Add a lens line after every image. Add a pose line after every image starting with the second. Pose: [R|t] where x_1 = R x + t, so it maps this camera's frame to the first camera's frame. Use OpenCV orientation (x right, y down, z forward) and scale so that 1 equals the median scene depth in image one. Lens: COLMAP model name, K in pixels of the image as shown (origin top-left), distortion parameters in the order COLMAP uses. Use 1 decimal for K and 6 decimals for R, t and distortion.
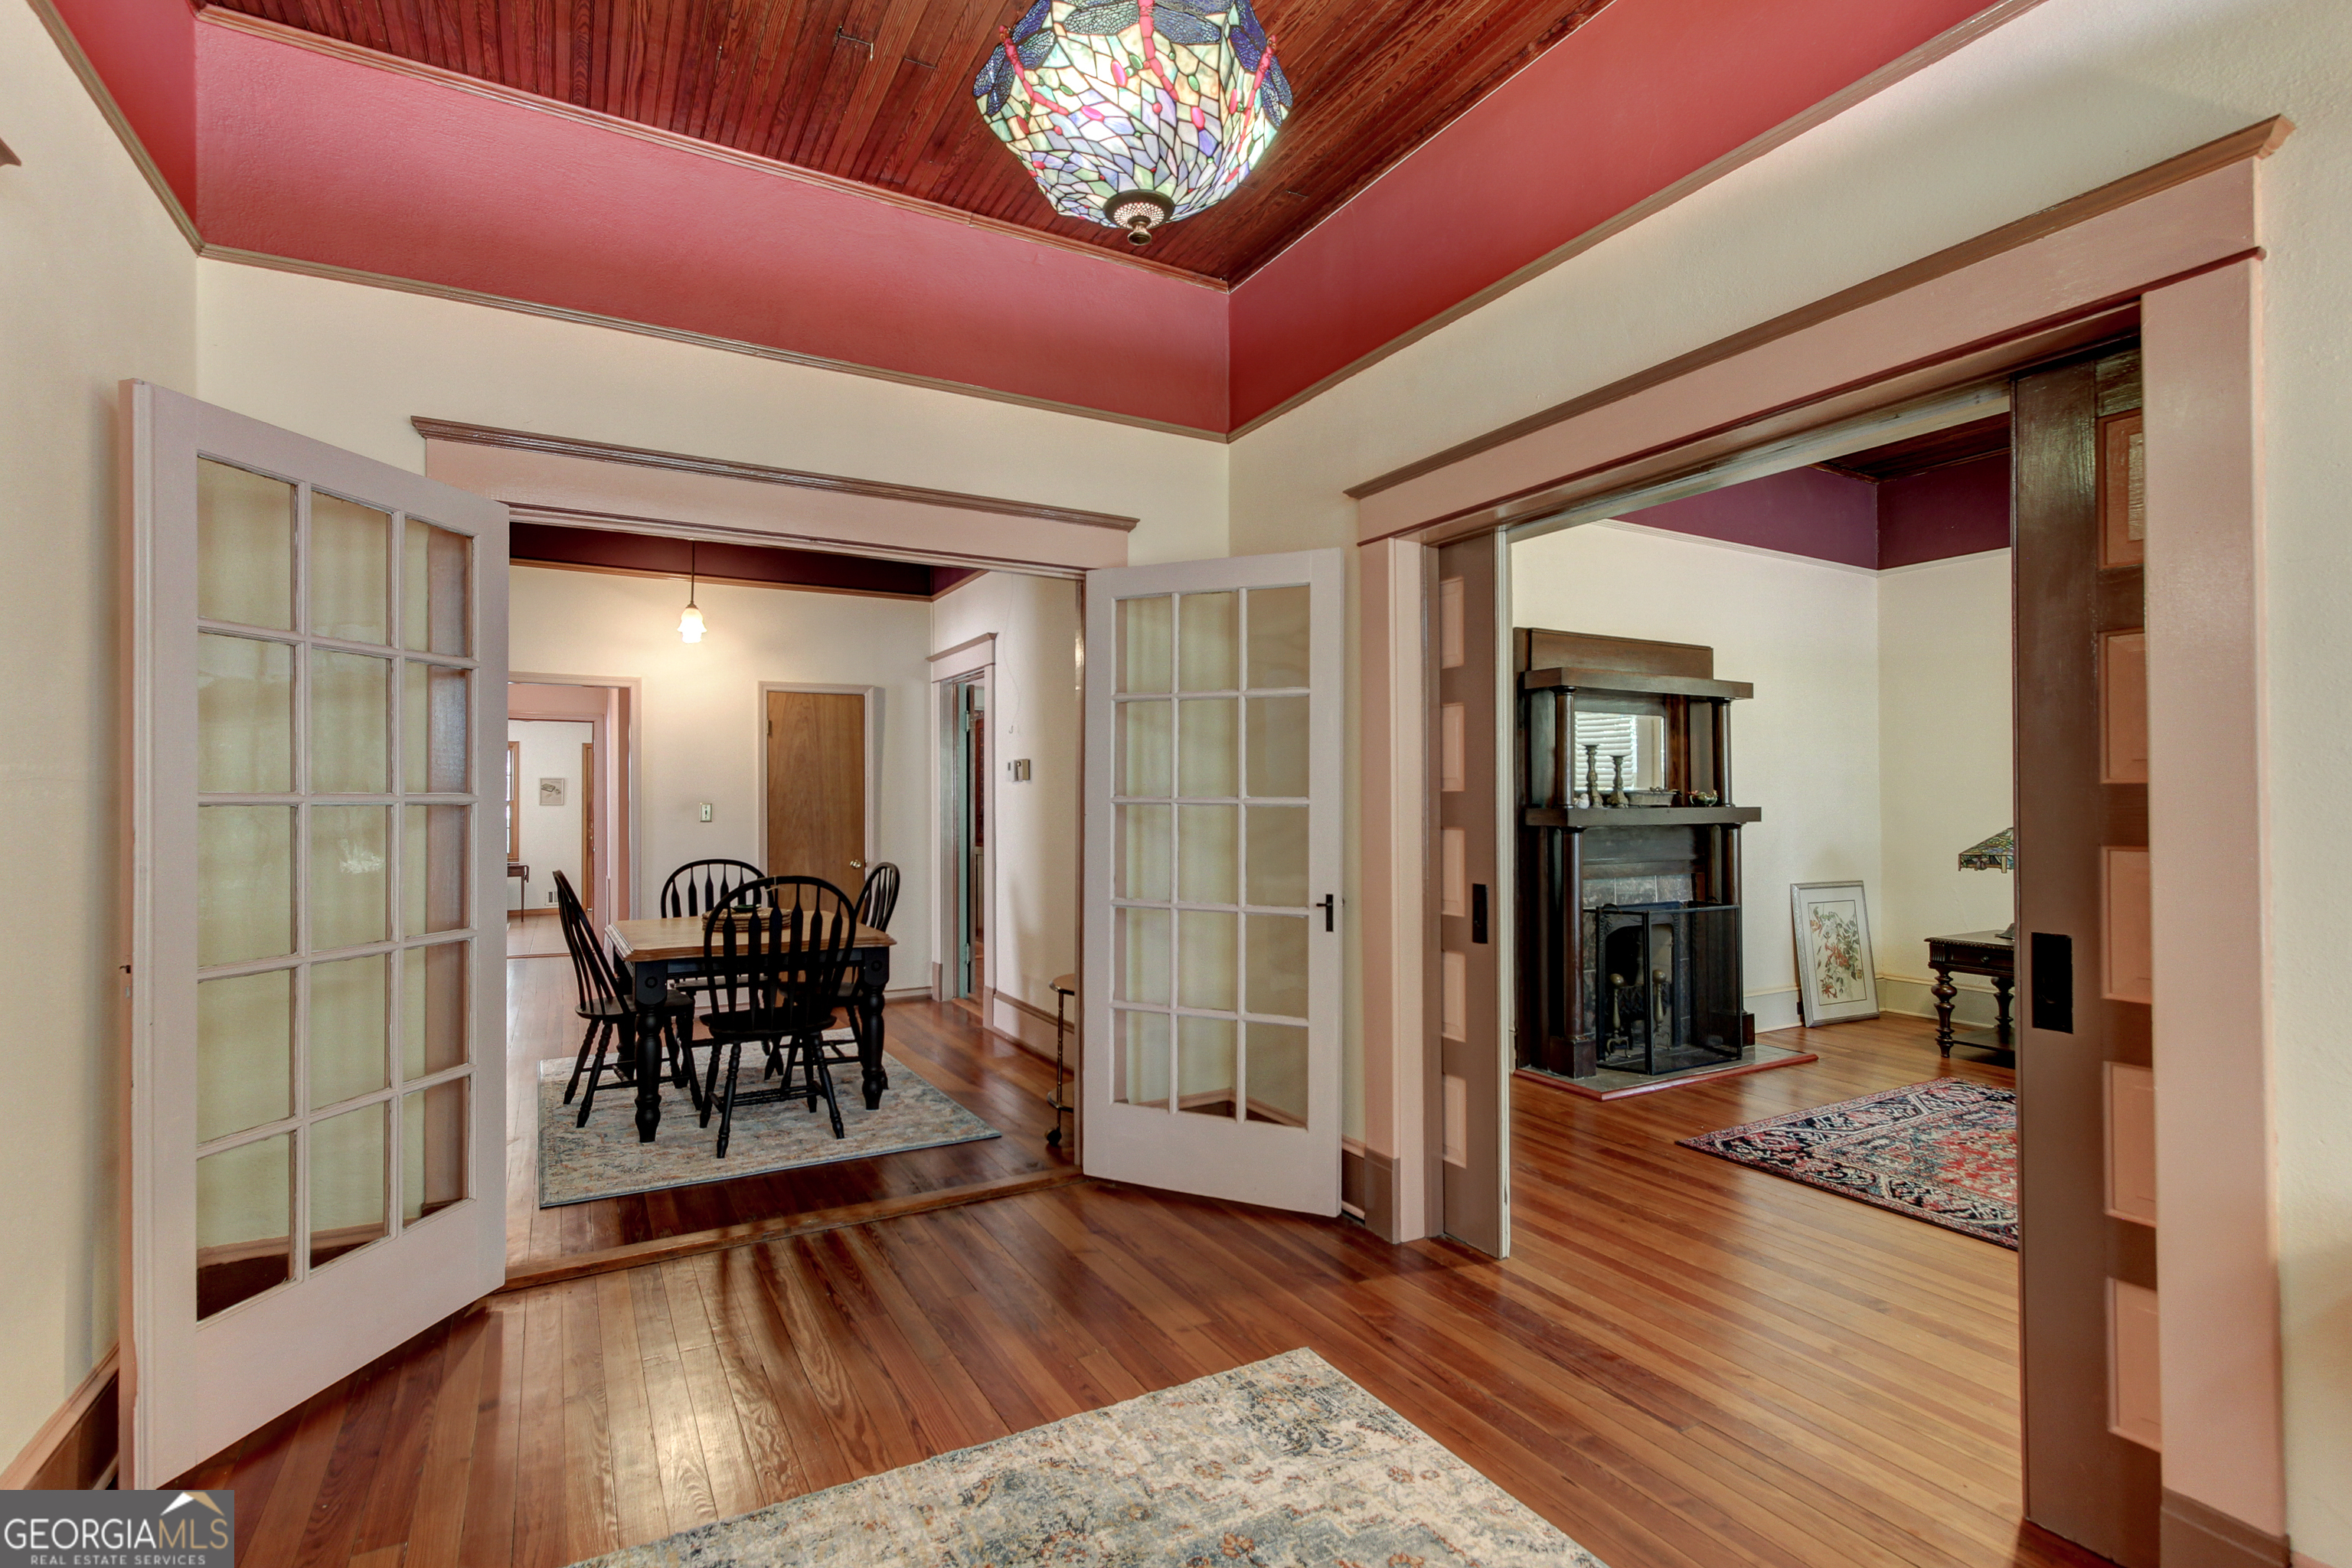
lens RADIAL K [[1097.2, 0, 1155.1], [0, 1097.2, 783.9], [0, 0, 1]] dist [0.001035, 0.000620]
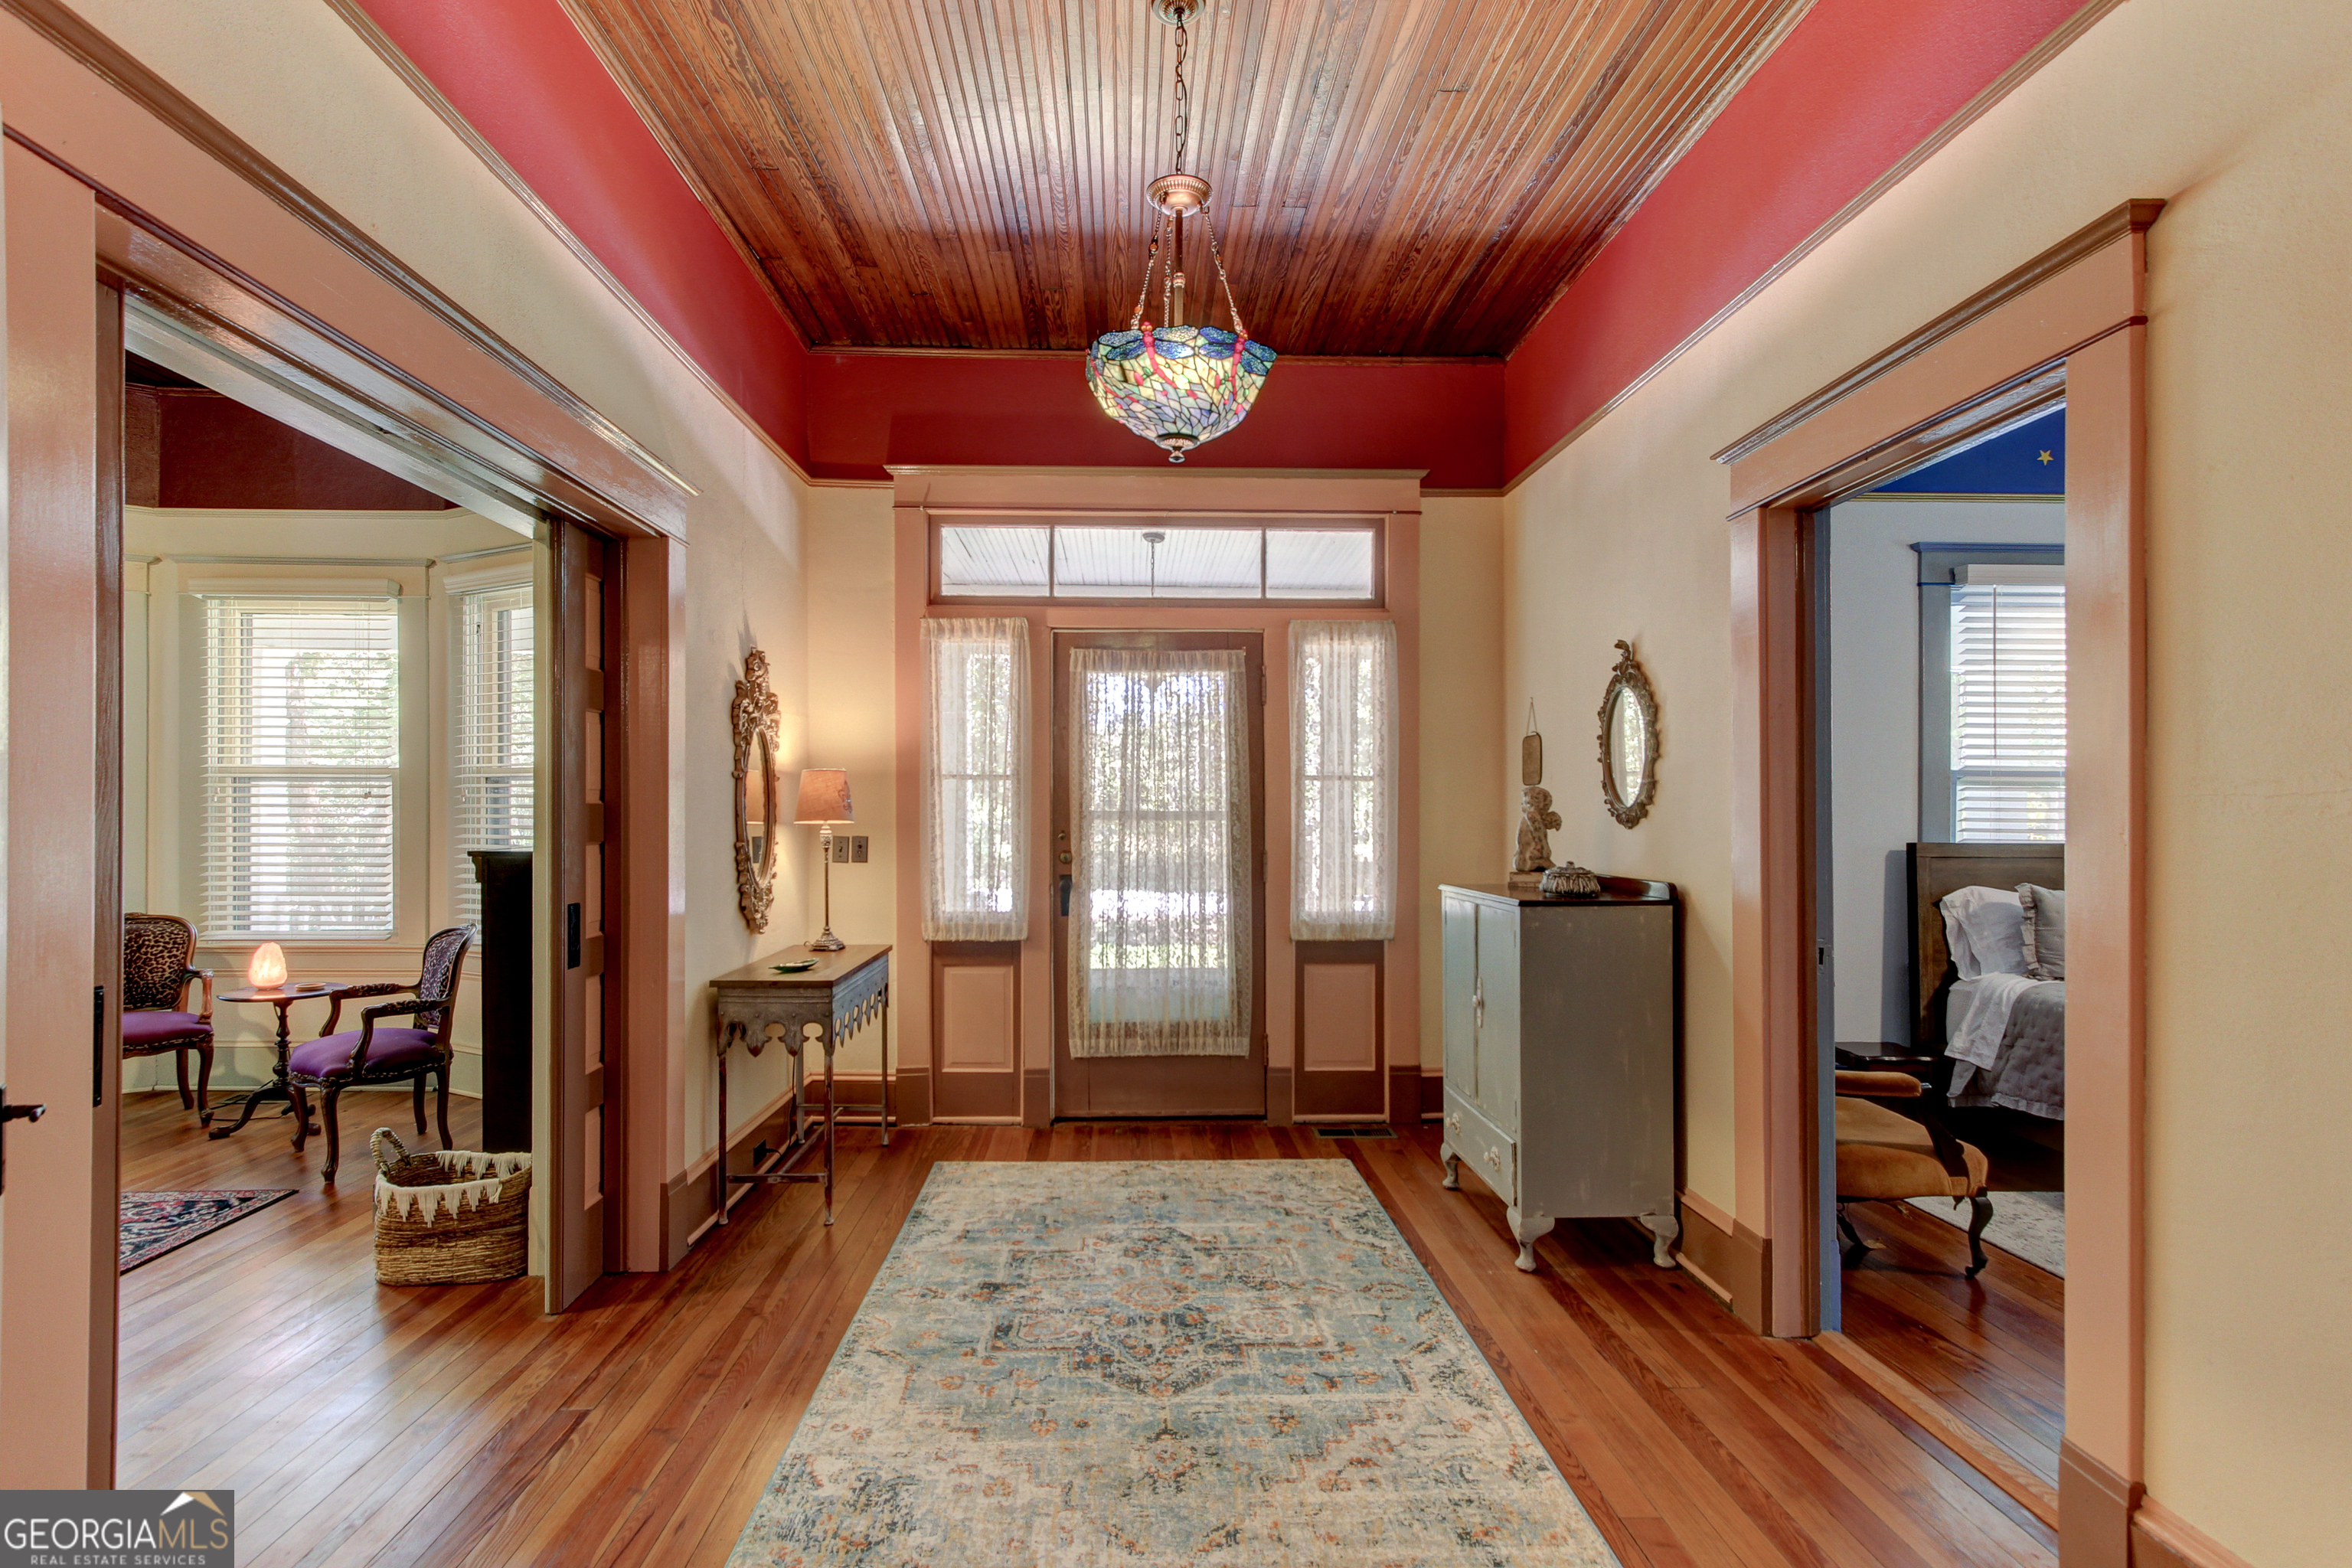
lens RADIAL K [[1099.1, 0, 1183.3], [0, 1099.1, 805.6], [0, 0, 1]] dist [0.000554, 0.005802]
pose [[-0.901661, 0.000764, 0.432443, -0.253867], [-0.007600, 0.999816, -0.017613, 0.010359], [-0.432377, -0.019167, -0.901489, 0.876020]]
